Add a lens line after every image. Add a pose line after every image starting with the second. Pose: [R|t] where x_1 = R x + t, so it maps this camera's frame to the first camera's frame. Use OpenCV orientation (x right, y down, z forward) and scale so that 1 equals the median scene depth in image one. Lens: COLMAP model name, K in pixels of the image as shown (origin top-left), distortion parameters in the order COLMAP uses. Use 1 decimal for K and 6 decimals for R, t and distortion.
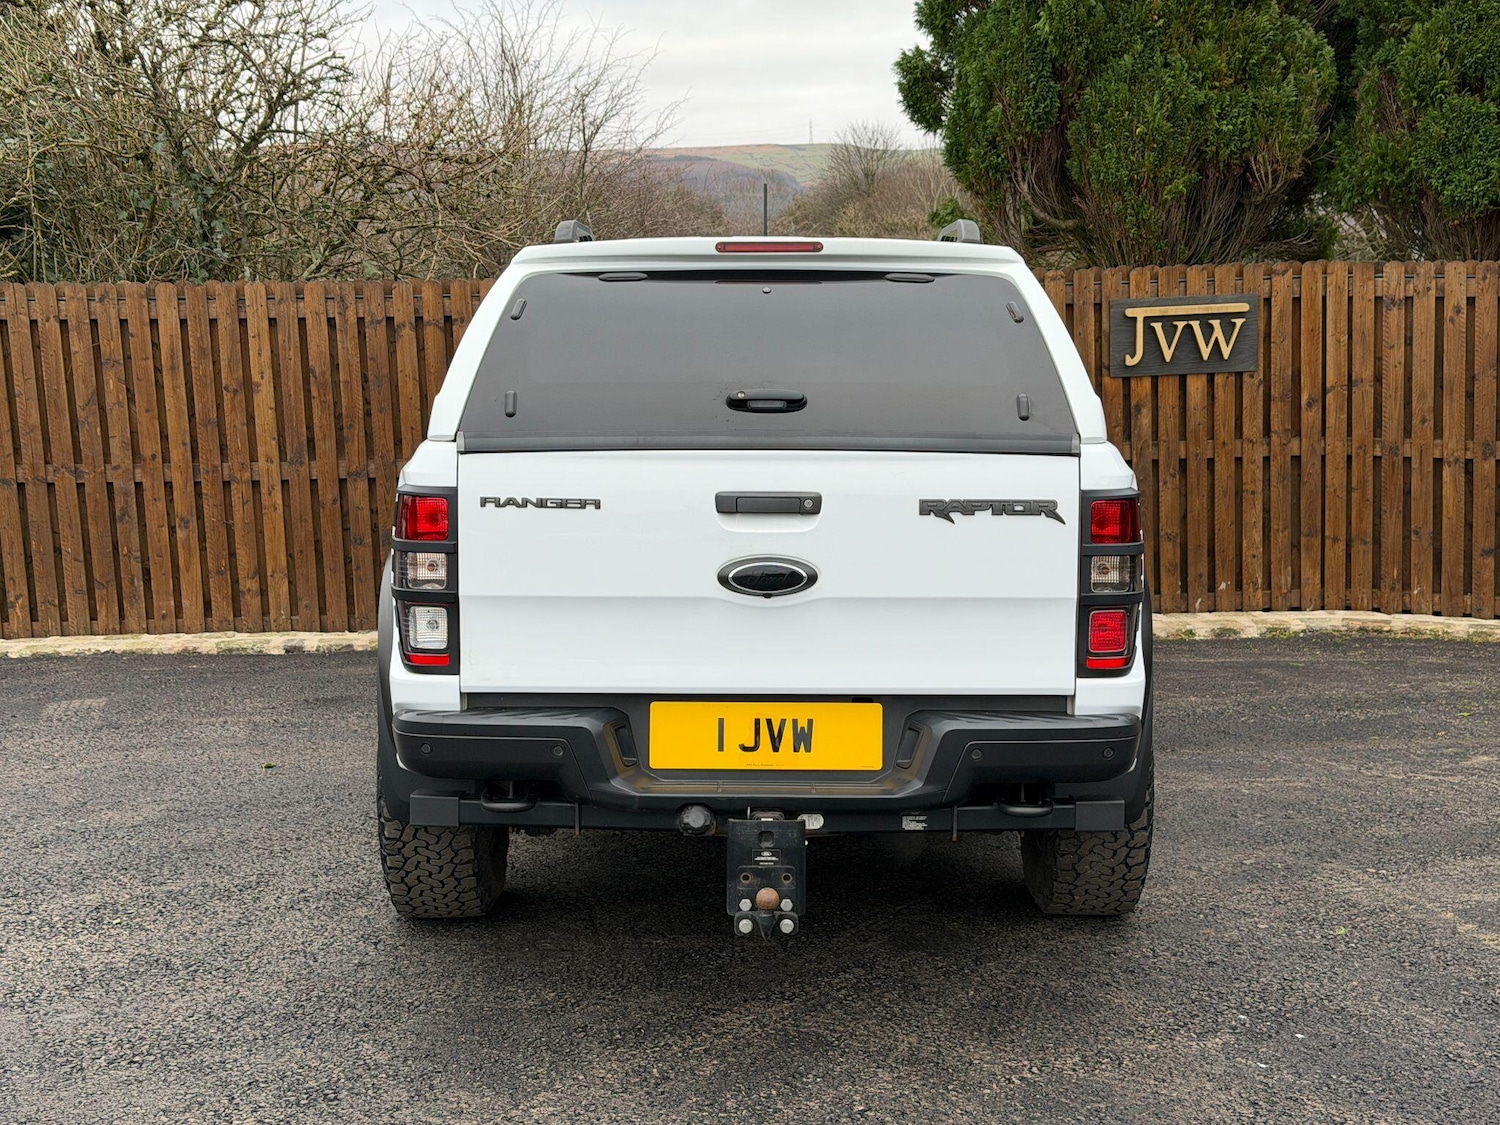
lens RADIAL K [[2110.2, 0, 756.1], [0, 2110.2, 573.8], [0, 0, 1]] dist [0.115915, 0.000000]
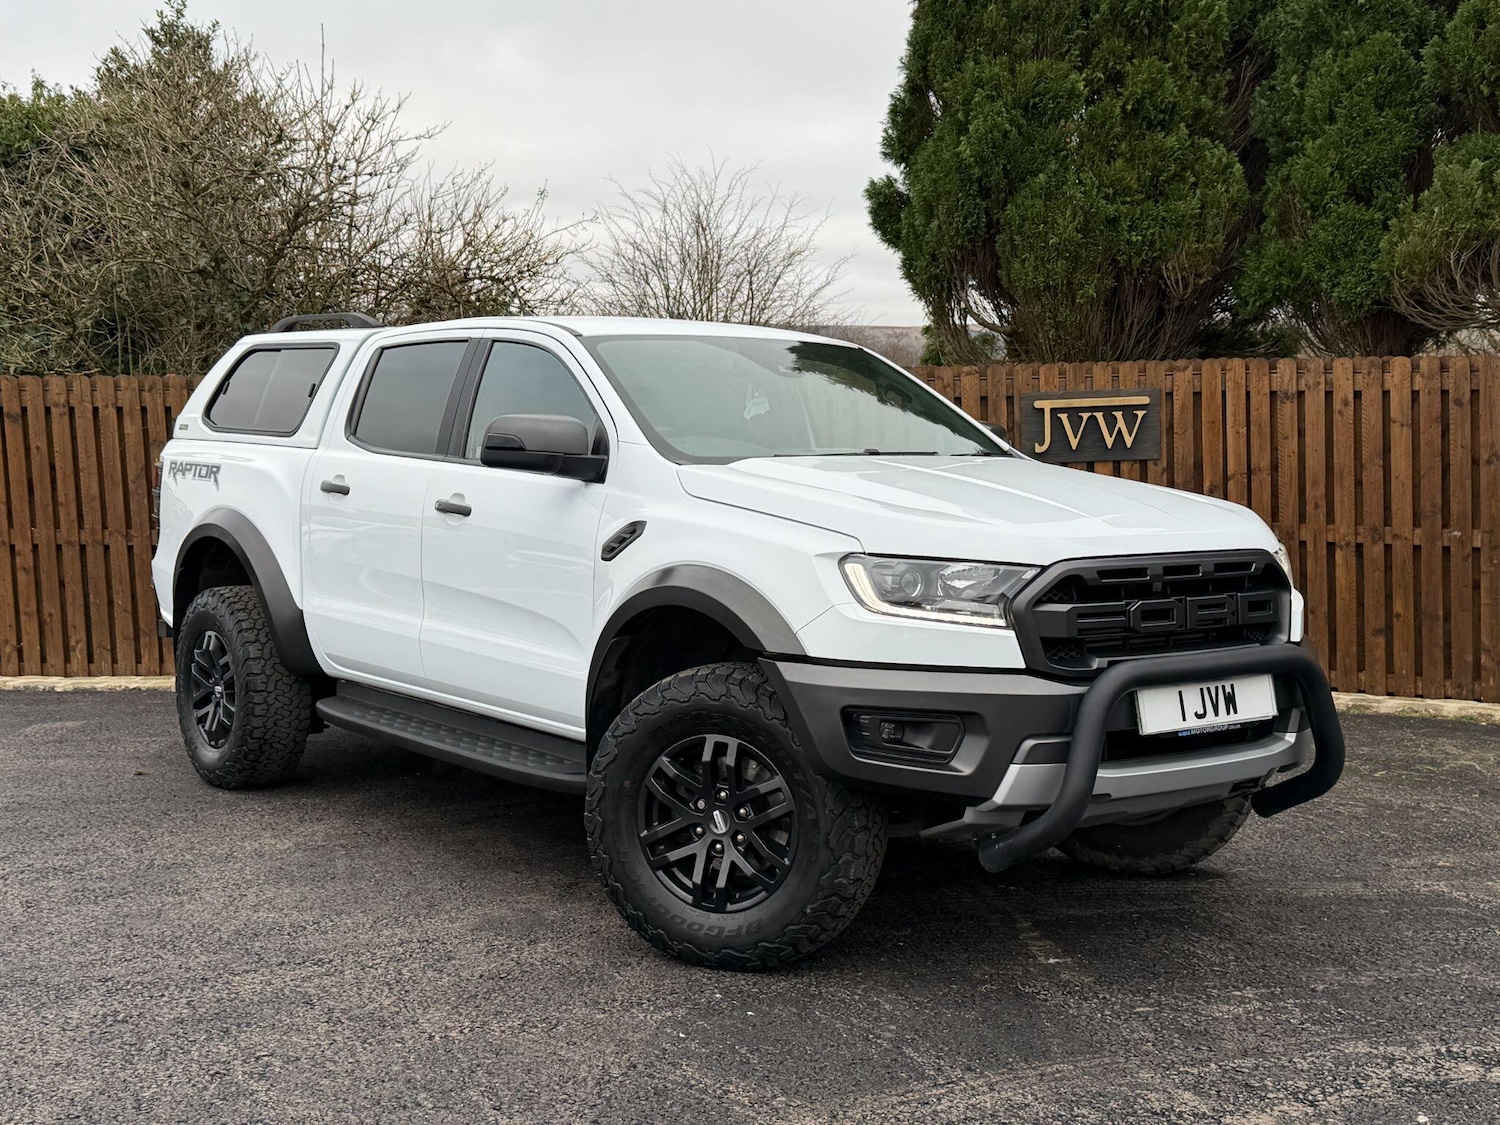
lens RADIAL K [[1843.4, 0, 755.4], [0, 1843.4, 575.5], [0, 0, 1]] dist [0.112214, 0.000000]
pose [[0.987018, 0.017581, -0.159643, 0.185706], [-0.027636, 0.997756, -0.060987, 0.026845], [0.158213, 0.064607, 0.985289, 0.043318]]
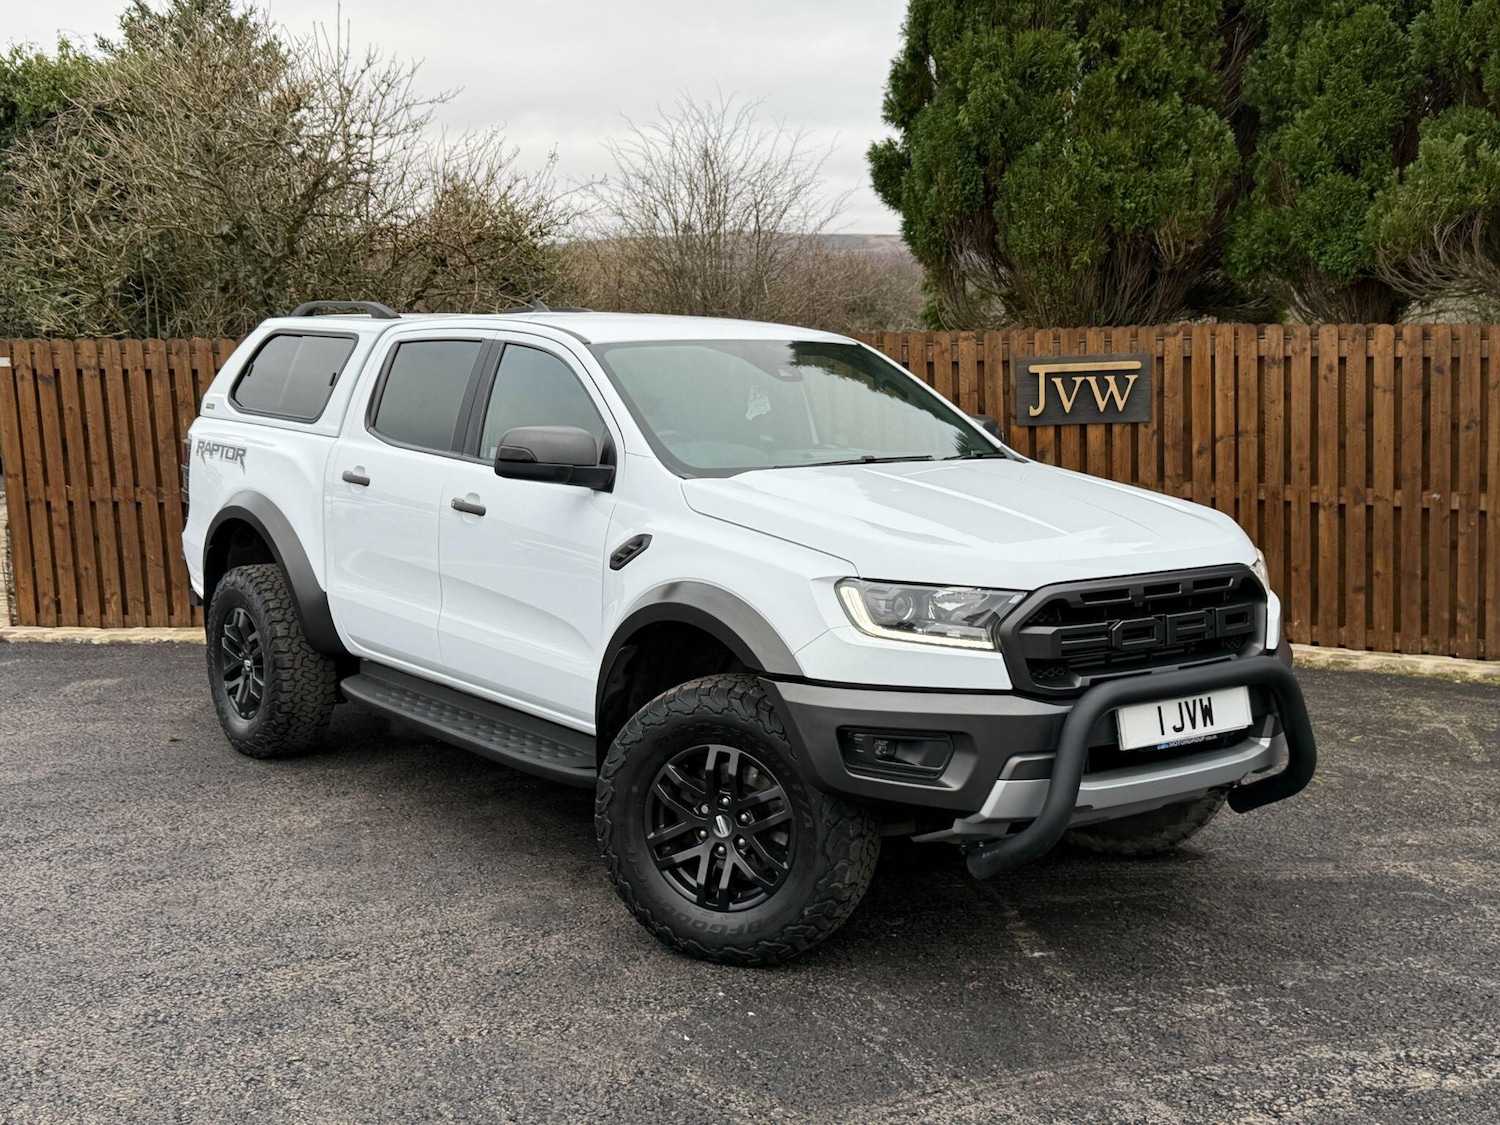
lens RADIAL K [[1784.9, 0, 751.1], [0, 1784.9, 564.5], [0, 0, 1]] dist [0.105459, 0.000000]
pose [[0.985870, 0.023959, -0.165790, 0.188404], [-0.026476, 0.999565, -0.012985, -0.002551], [0.165406, 0.017191, 0.986076, 0.035045]]
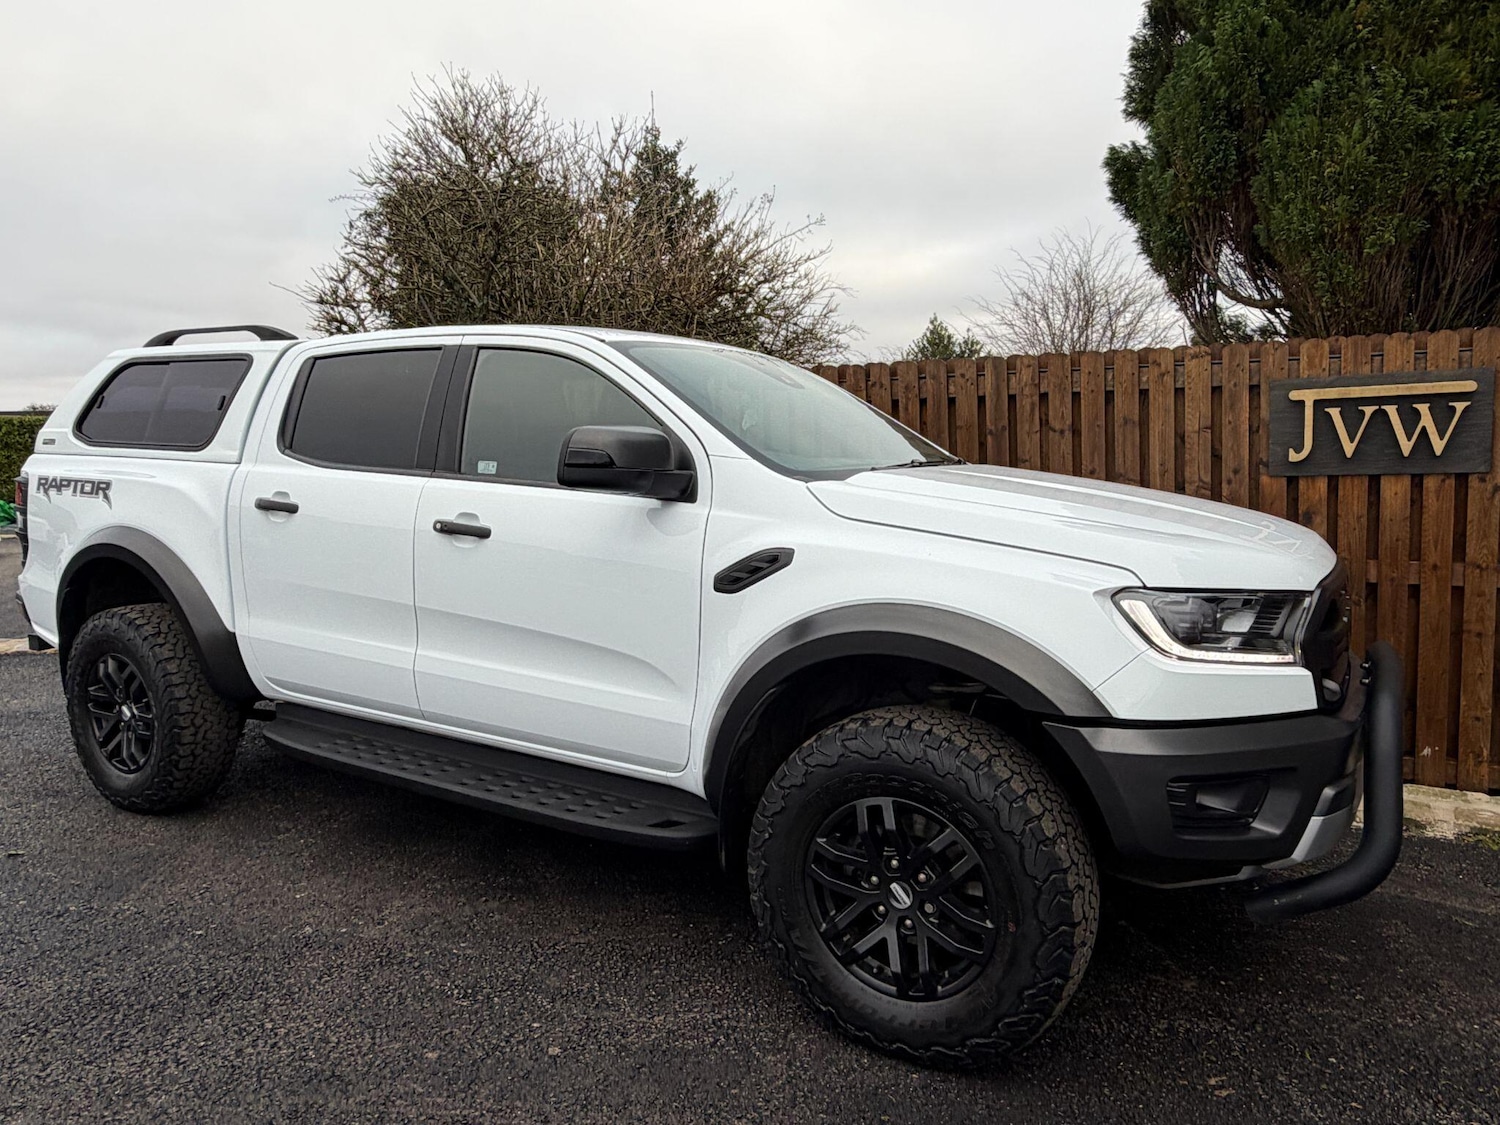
lens RADIAL K [[1036.6, 0, 748.2], [0, 1036.6, 559.8], [0, 0, 1]] dist [-0.004675, 0.000729]
pose [[0.848144, 0.061714, -0.526159, 0.209584], [-0.072062, 0.997400, 0.000826, -0.047255], [0.524841, 0.037215, 0.850386, 0.563981]]
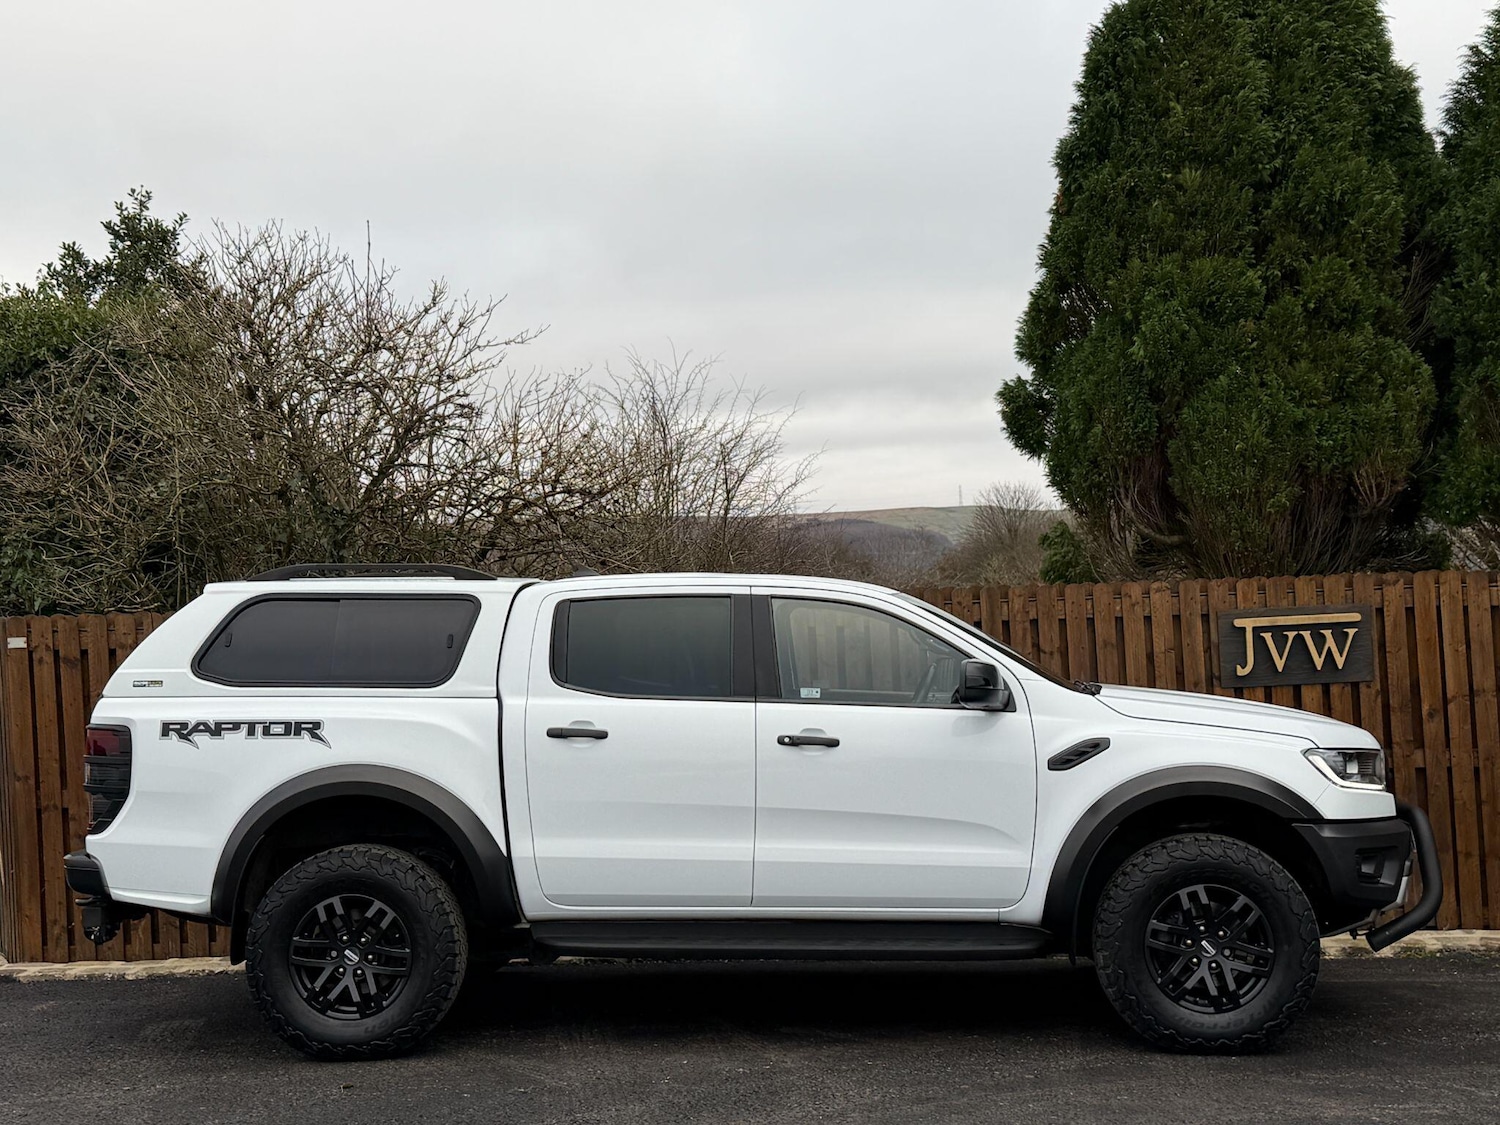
lens RADIAL K [[2006.6, 0, 755.4], [0, 2006.6, 563.2], [0, 0, 1]] dist [0.108326, 0.000000]
pose [[0.996815, -0.017091, -0.077890, 0.024356], [0.003430, 0.985048, -0.172246, 0.011719], [0.079669, 0.171431, 0.981970, 0.045378]]
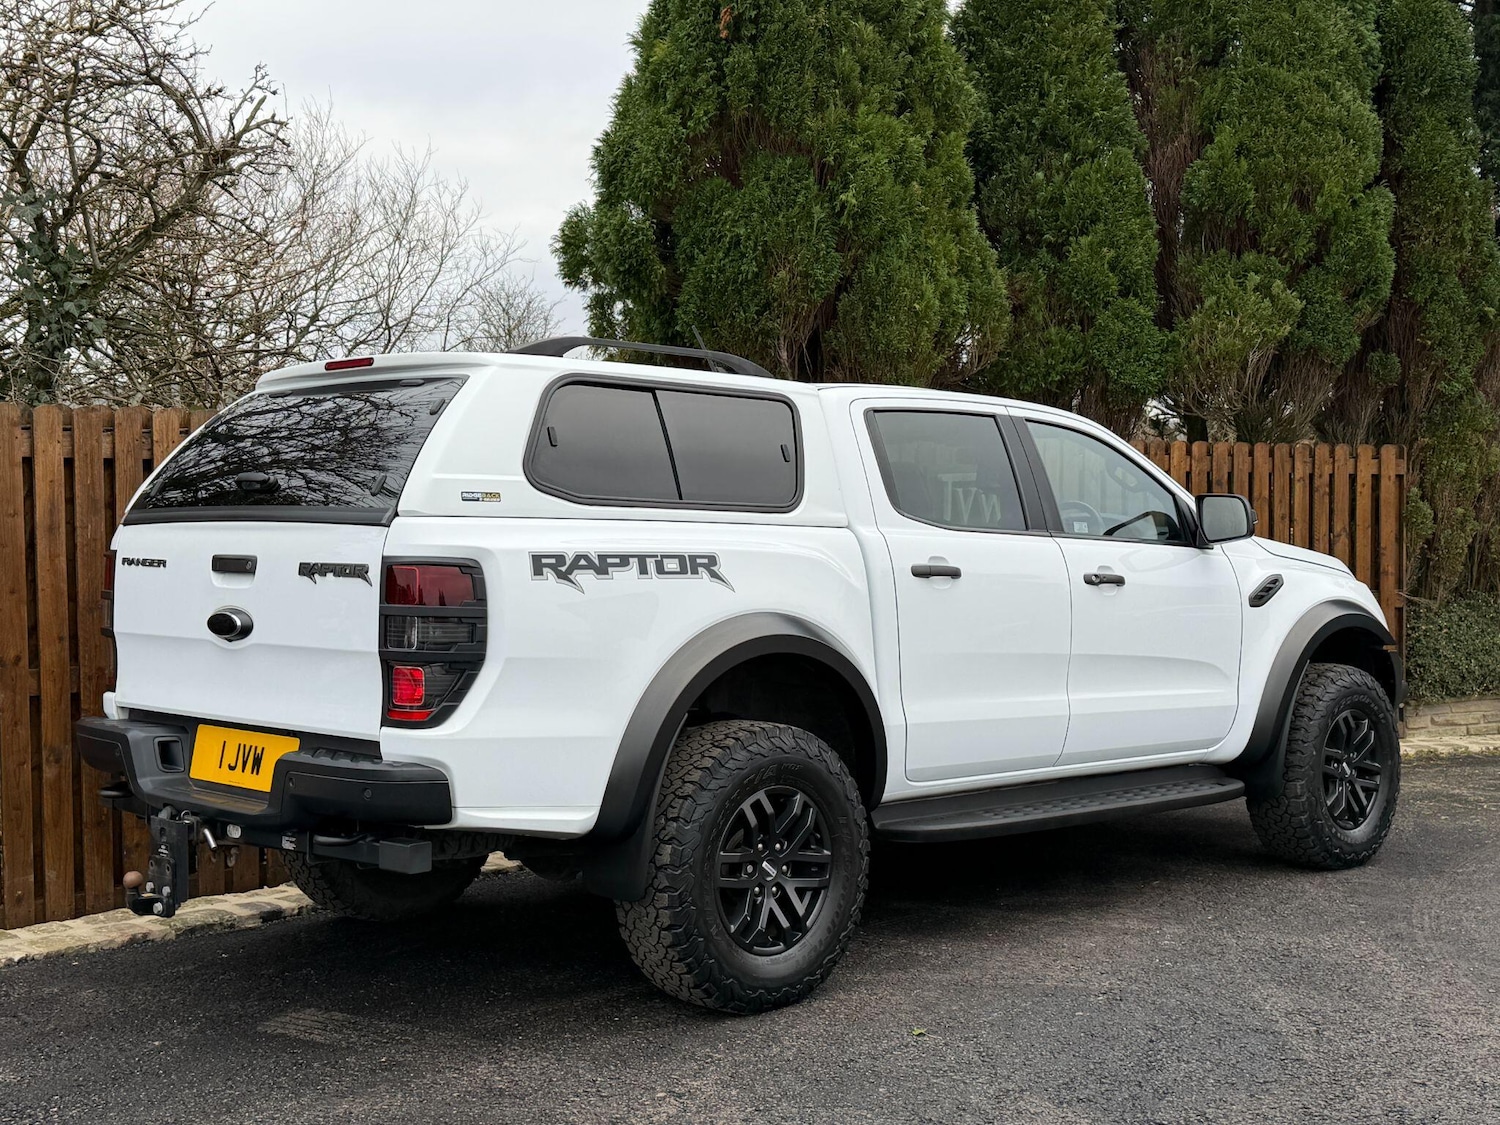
lens RADIAL K [[1915.8, 0, 734.7], [0, 1915.8, 557.5], [0, 0, 1]] dist [0.115907, 0.000000]
pose [[0.732847, -0.008322, 0.680342, -0.530775], [0.089457, 0.992423, -0.084222, -0.014954], [-0.674486, 0.122584, 0.728039, 0.393186]]
